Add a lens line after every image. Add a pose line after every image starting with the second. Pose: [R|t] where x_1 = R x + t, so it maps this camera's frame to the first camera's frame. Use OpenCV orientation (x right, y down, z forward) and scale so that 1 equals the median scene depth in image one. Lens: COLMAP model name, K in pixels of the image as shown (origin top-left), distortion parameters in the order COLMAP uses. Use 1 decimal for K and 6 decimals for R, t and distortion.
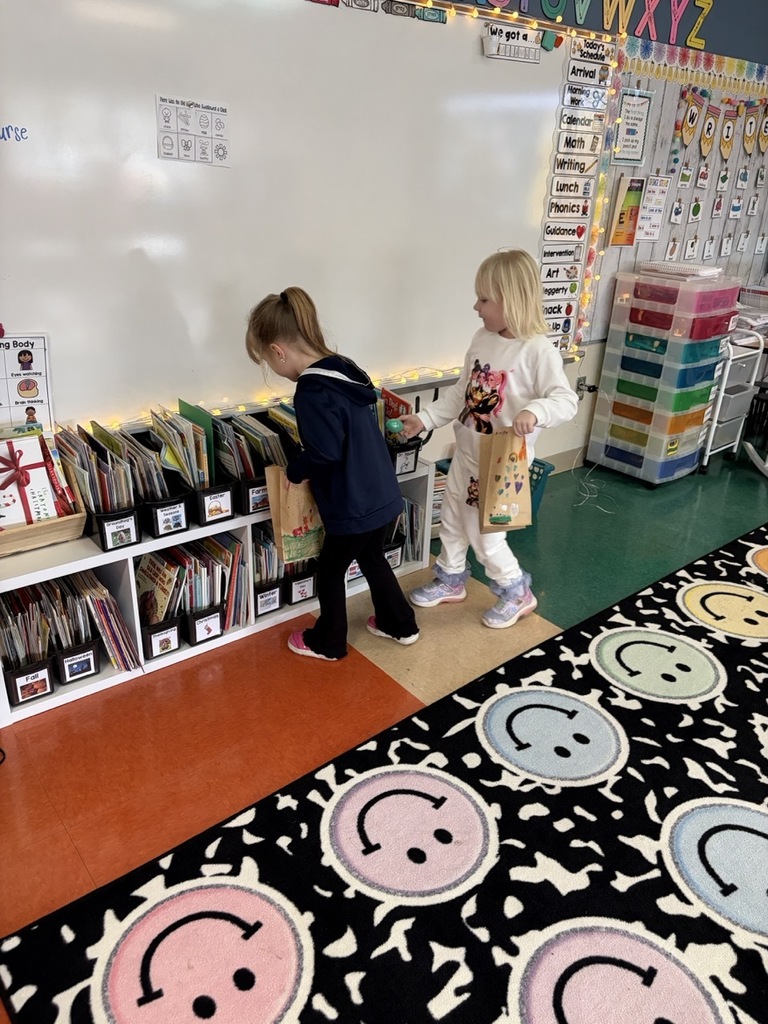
lens RADIAL K [[783.1, 0, 385.6], [0, 783.1, 523.5], [0, 0, 1]] dist [0.062367, -0.076232]
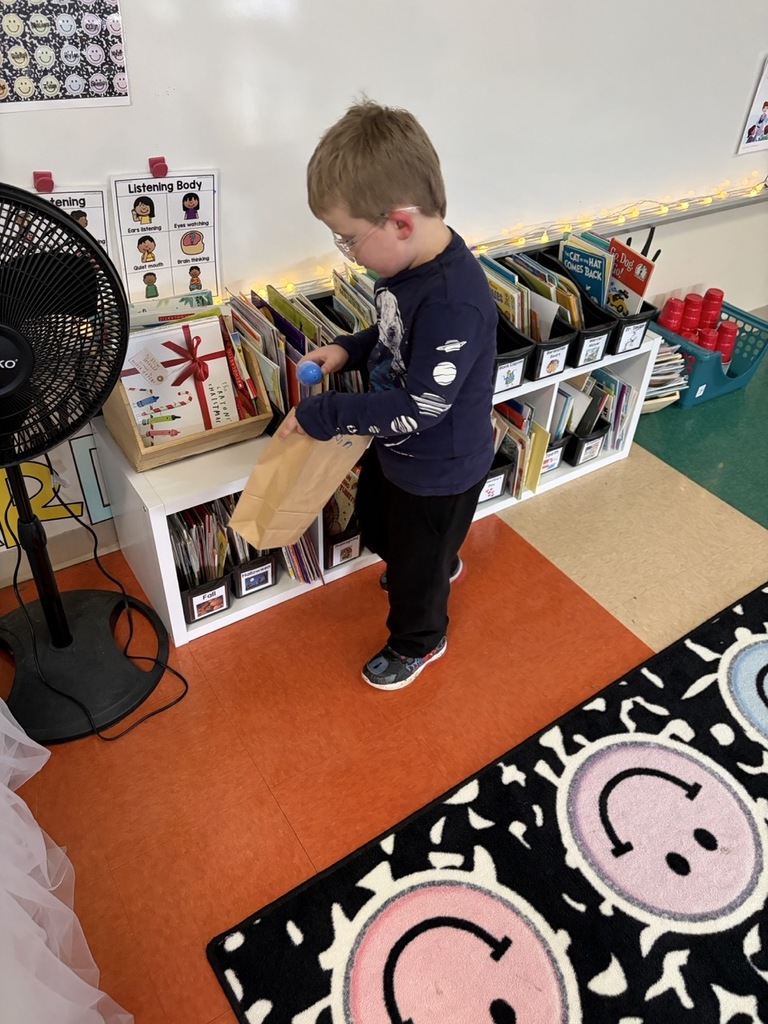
lens RADIAL K [[773.0, 0, 380.0], [0, 773.0, 517.4], [0, 0, 1]] dist [0.001503, -0.004487]
pose [[0.994677, 0.062997, -0.081547, -0.207016], [-0.040408, 0.966435, 0.253714, -0.121897], [0.094793, -0.249069, 0.963836, 0.227136]]
